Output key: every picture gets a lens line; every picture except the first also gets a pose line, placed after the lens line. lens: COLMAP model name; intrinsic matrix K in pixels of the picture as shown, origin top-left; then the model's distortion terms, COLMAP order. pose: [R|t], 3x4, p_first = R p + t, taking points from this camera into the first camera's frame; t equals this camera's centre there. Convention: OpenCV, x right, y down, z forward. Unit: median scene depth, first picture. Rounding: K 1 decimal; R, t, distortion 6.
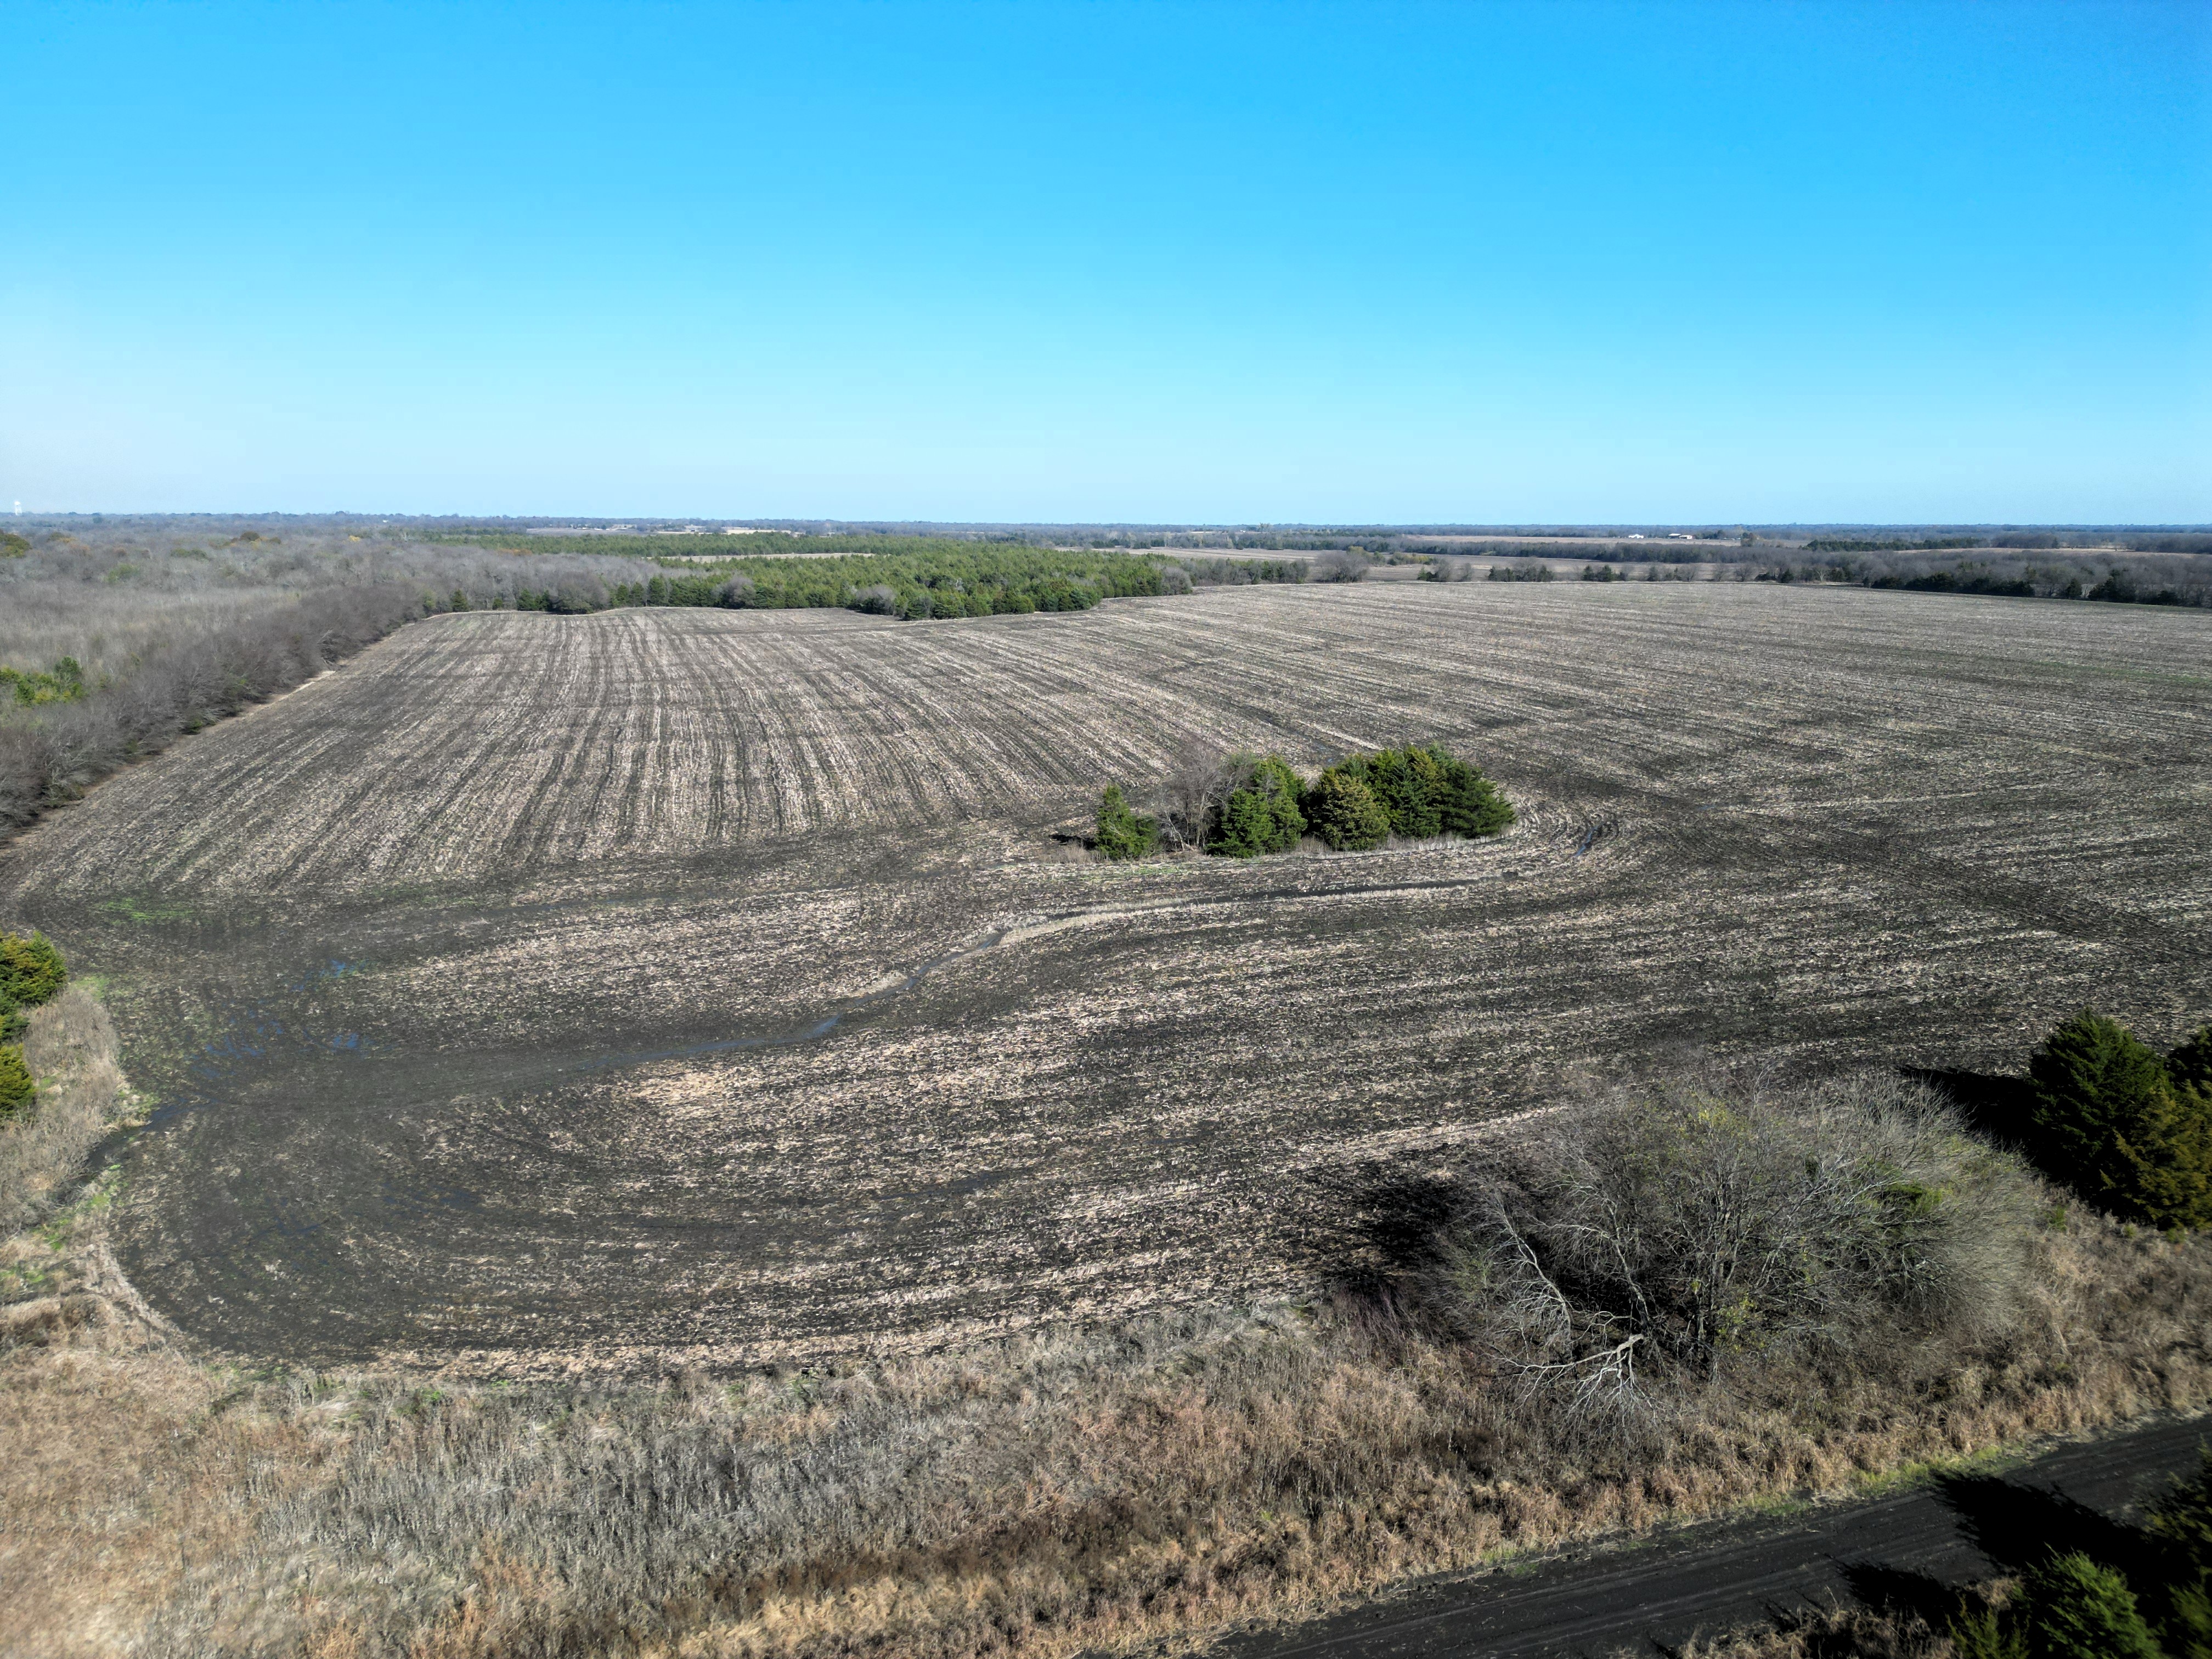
lens RADIAL K [[1550.0, 0, 1108.8], [0, 1550.0, 826.7], [0, 0, 1]] dist [0.070634, -0.052037]
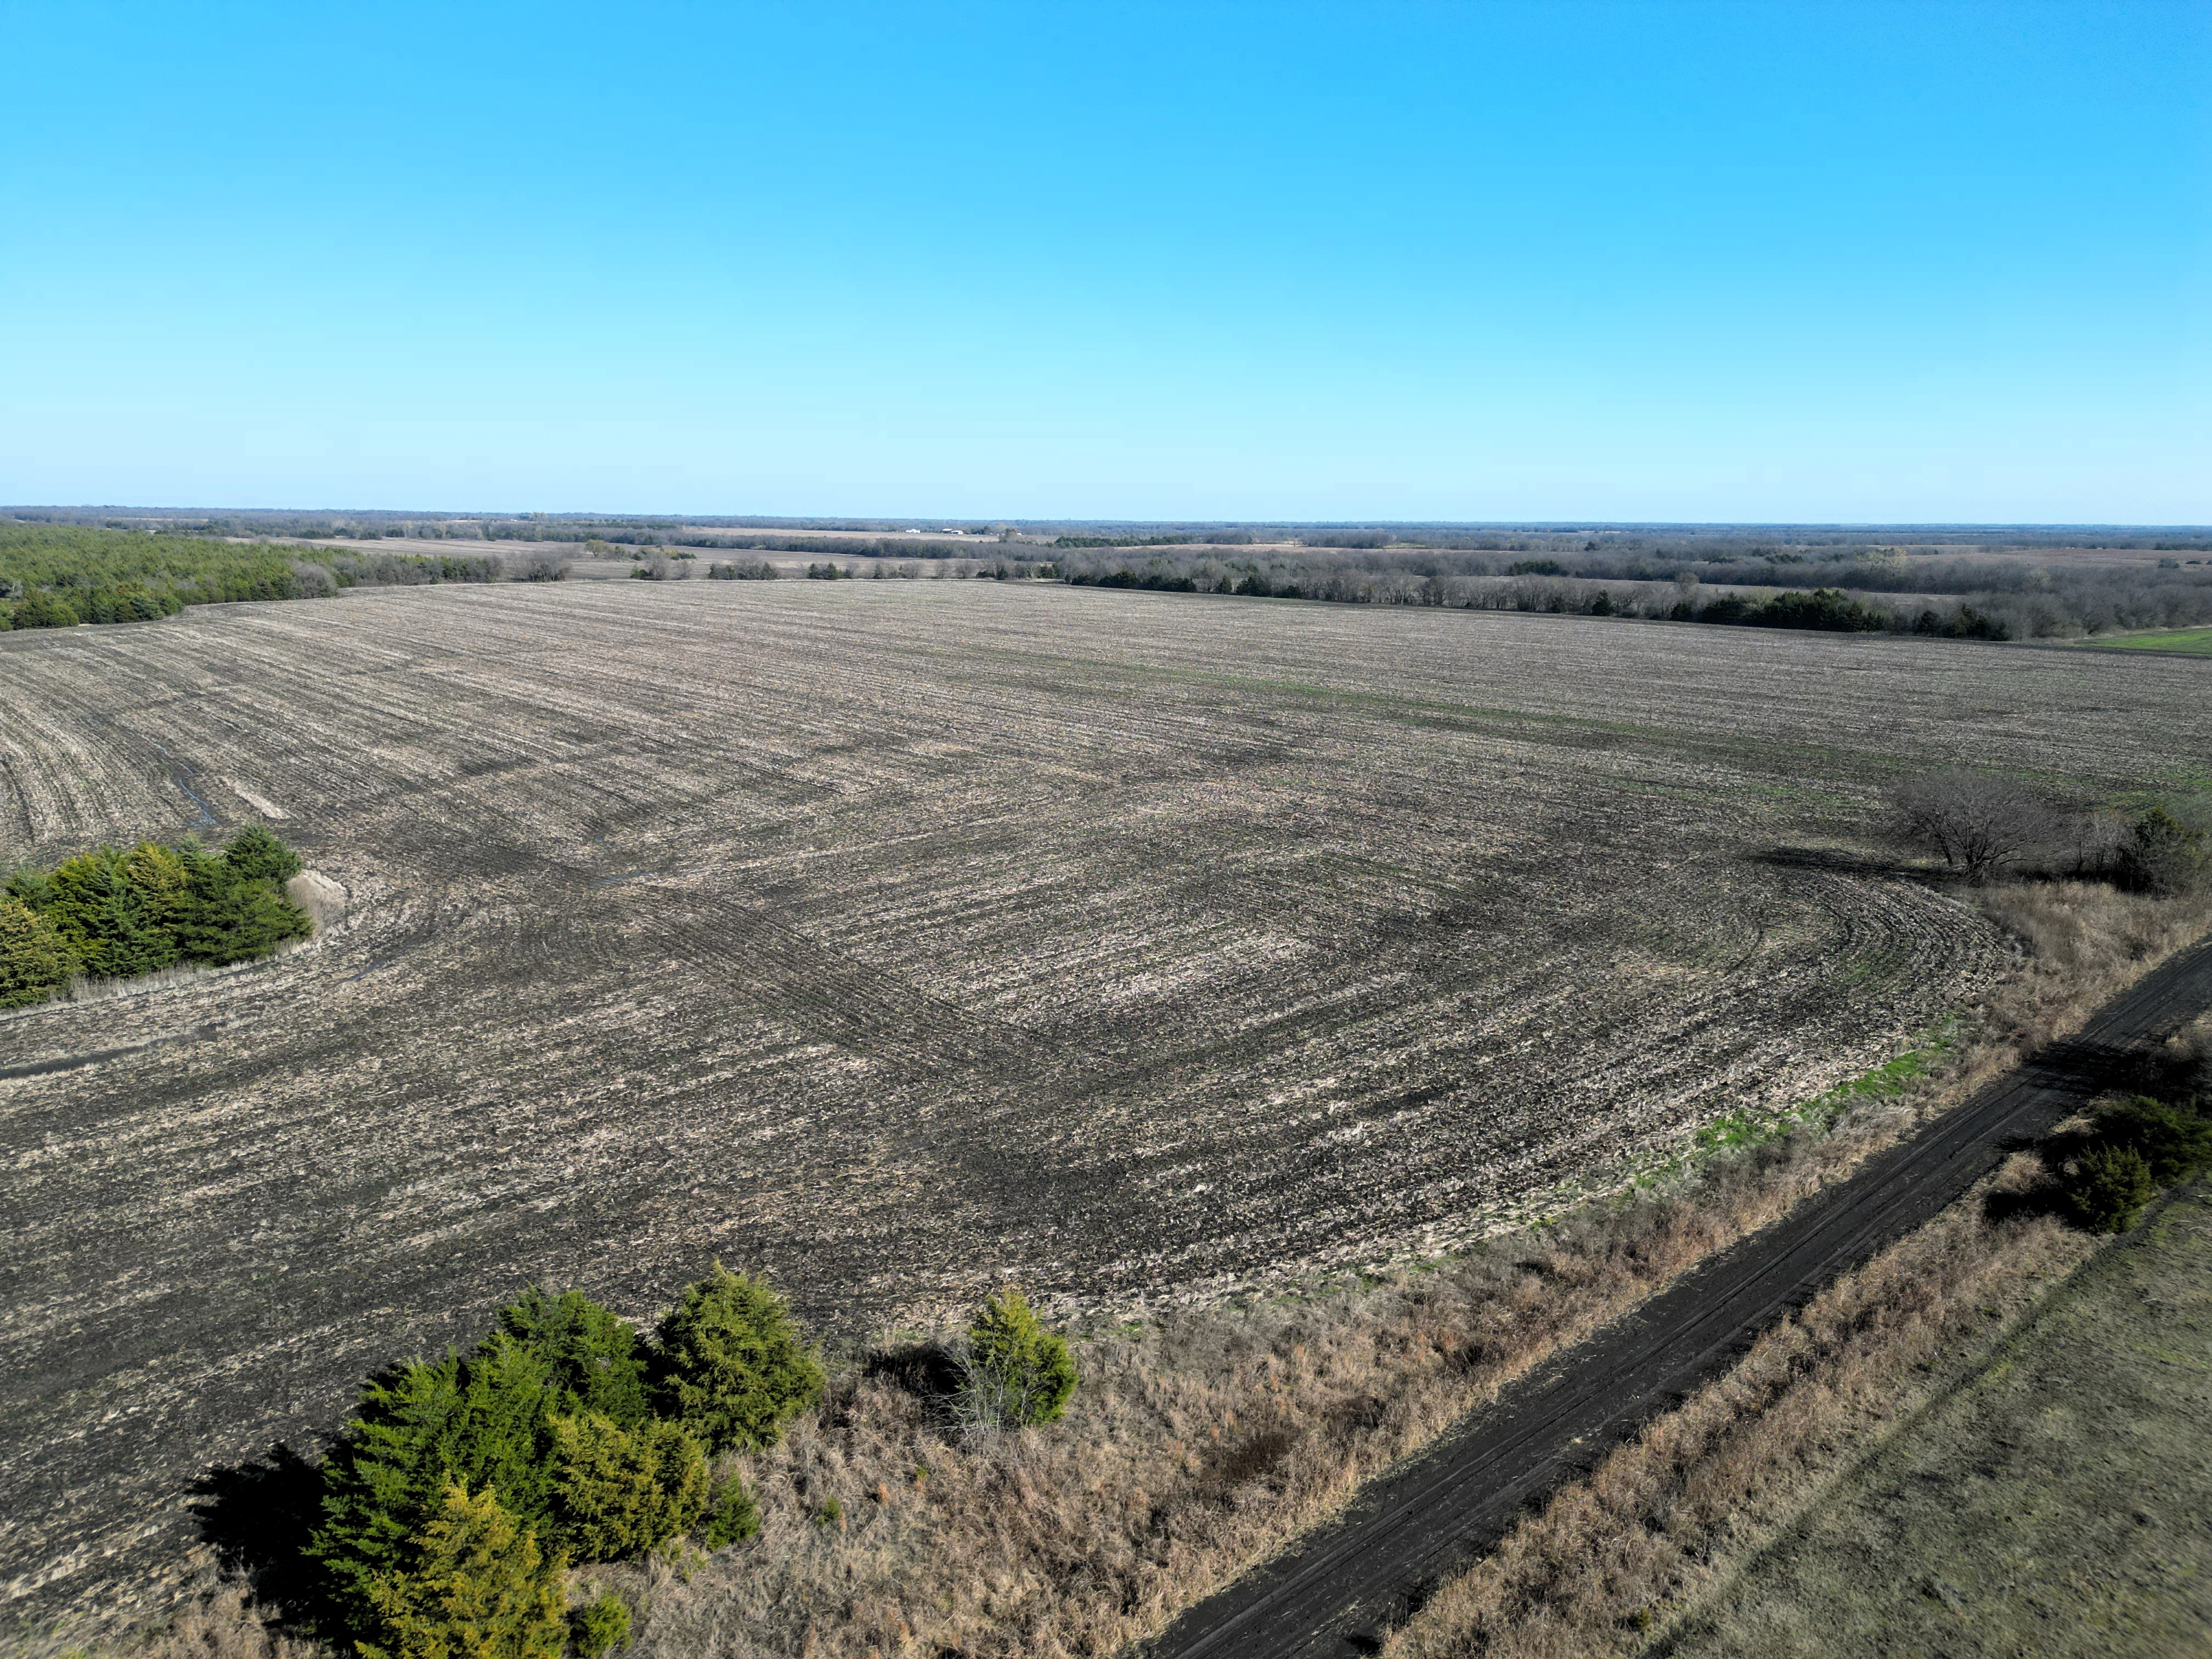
lens RADIAL K [[1550.0, 0, 1111.7], [0, 1550.0, 819.3], [0, 0, 1]] dist [0.070634, -0.052037]
pose [[0.909923, -0.075805, 0.407791, 0.069822], [0.075329, 0.997009, 0.017252, -0.009452], [-0.407879, 0.015021, 0.912912, 0.032482]]
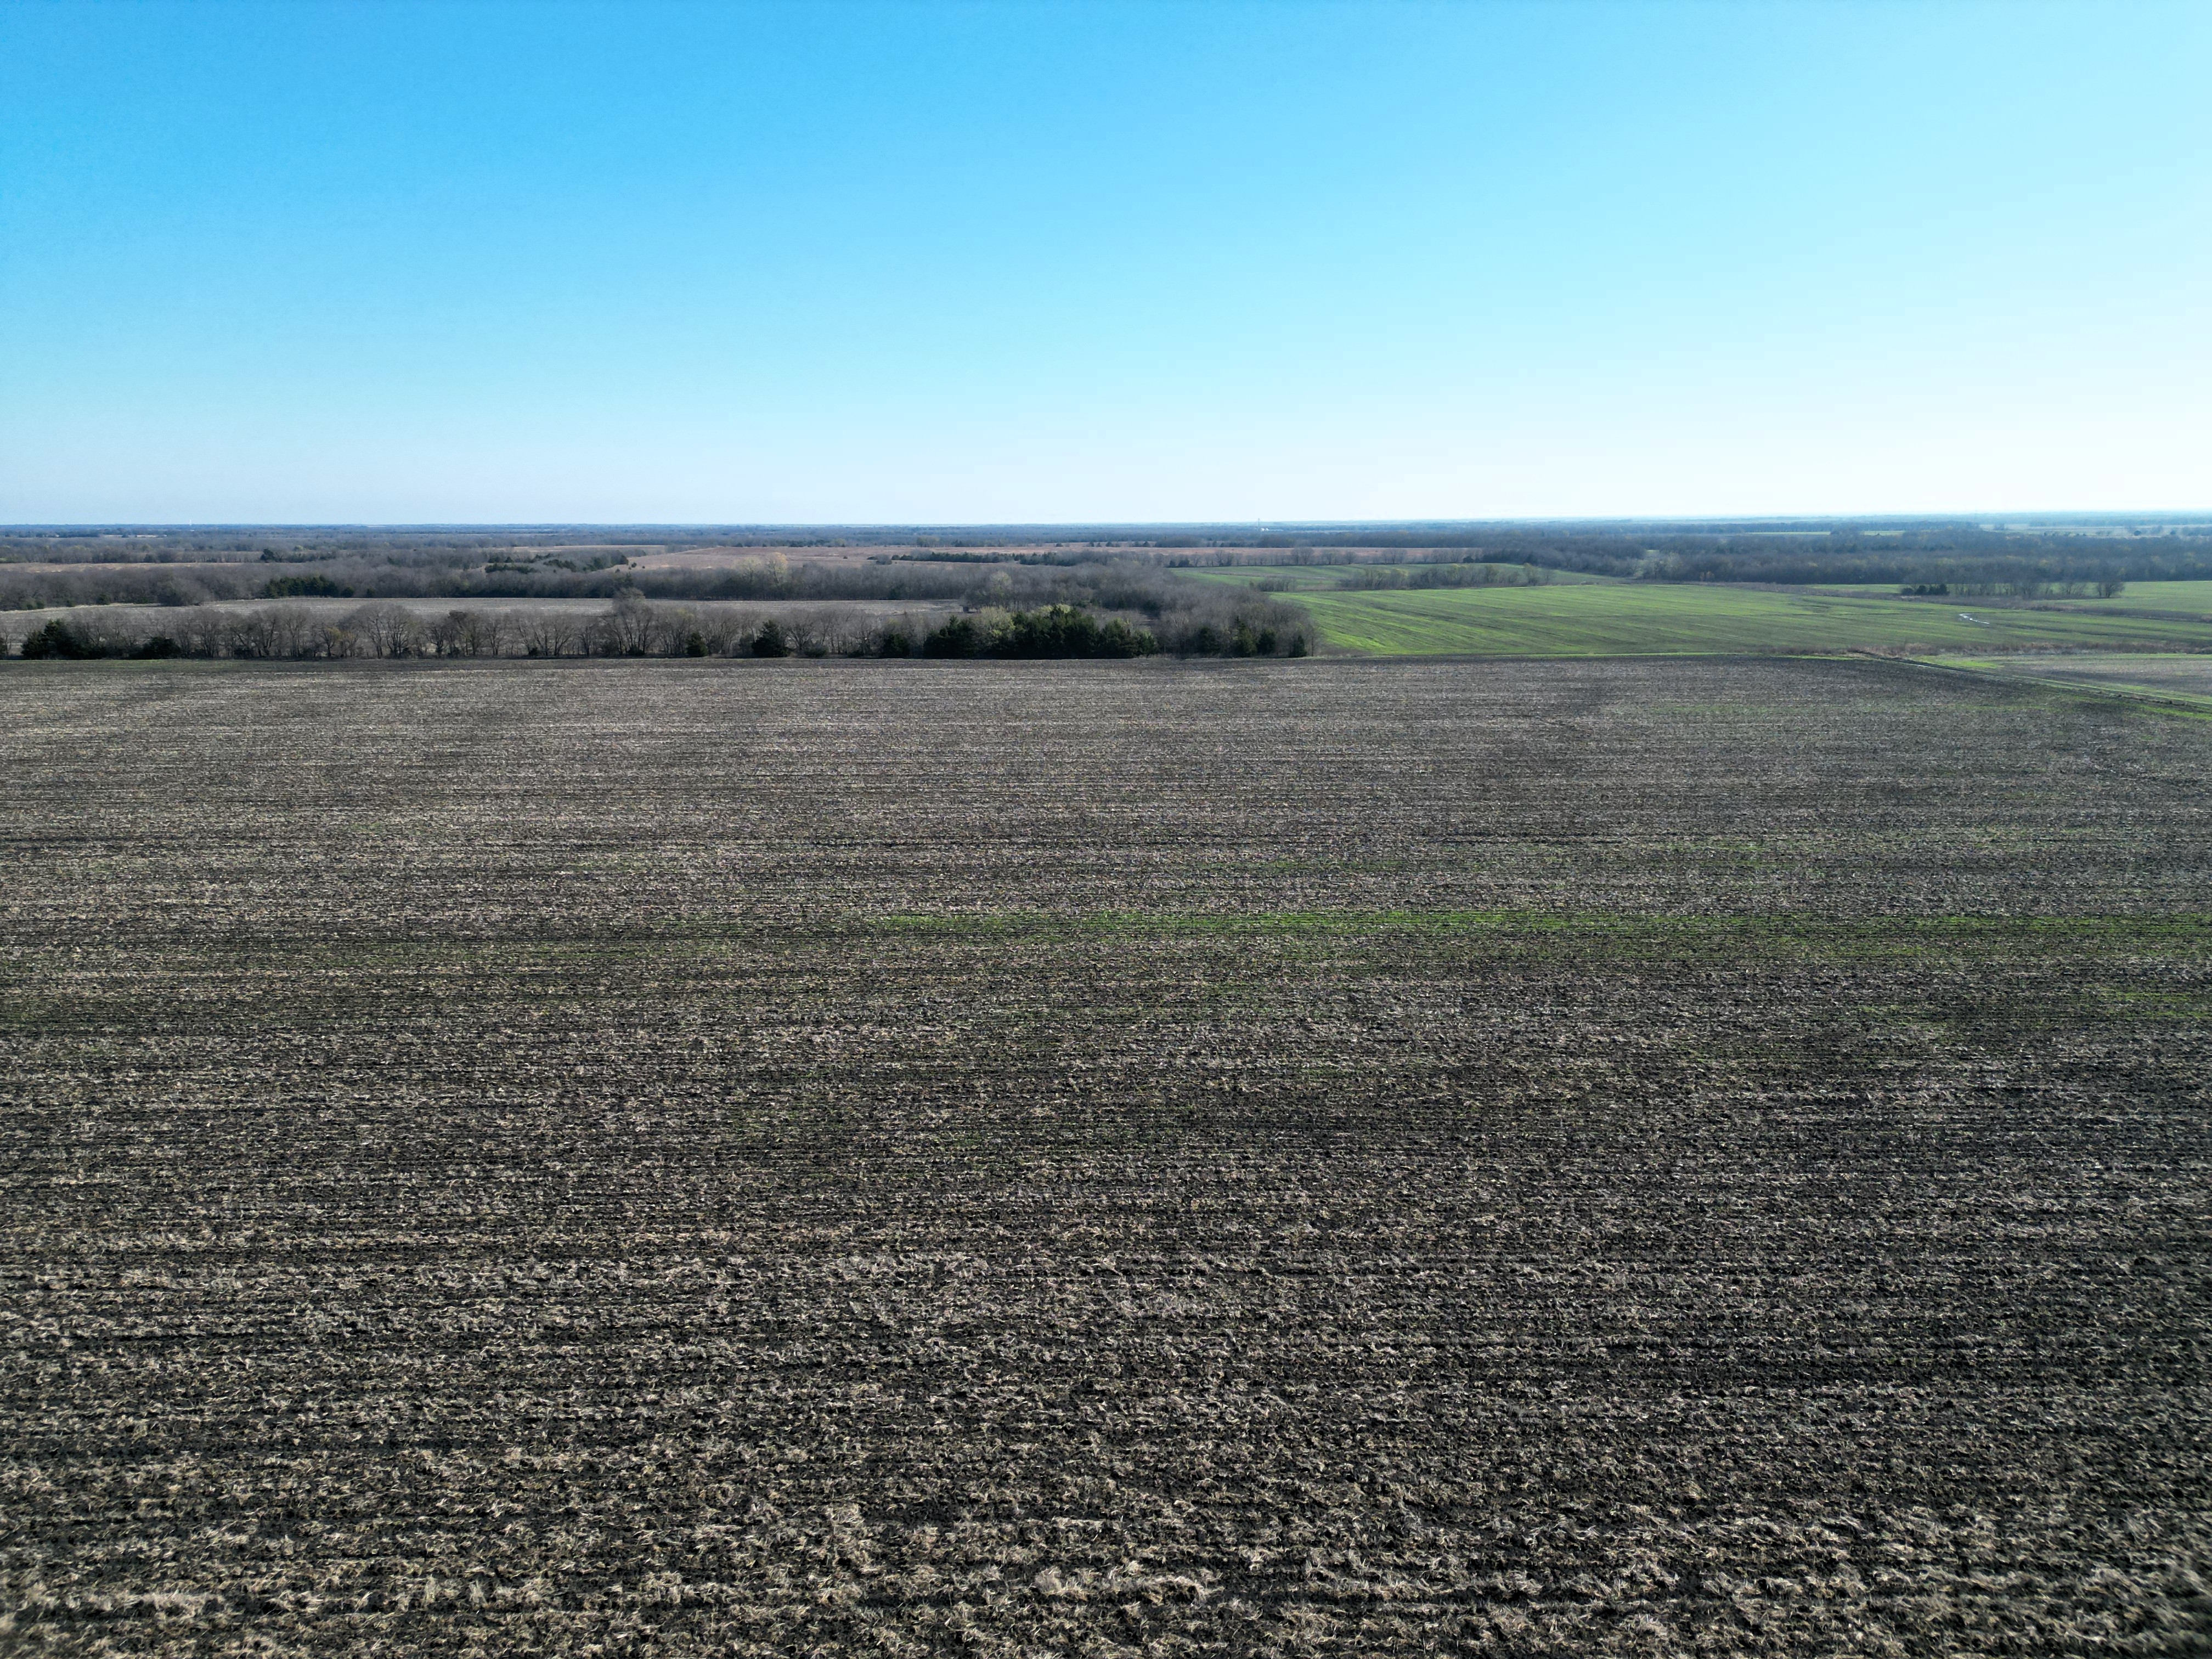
lens RADIAL K [[1550.0, 0, 1105.2], [0, 1550.0, 798.8], [0, 0, 1]] dist [0.070634, -0.052037]
pose [[0.253463, -0.176447, 0.951117, 0.112420], [0.192350, 0.972783, 0.129207, -0.076929], [-0.948028, 0.150198, 0.280504, 0.375091]]
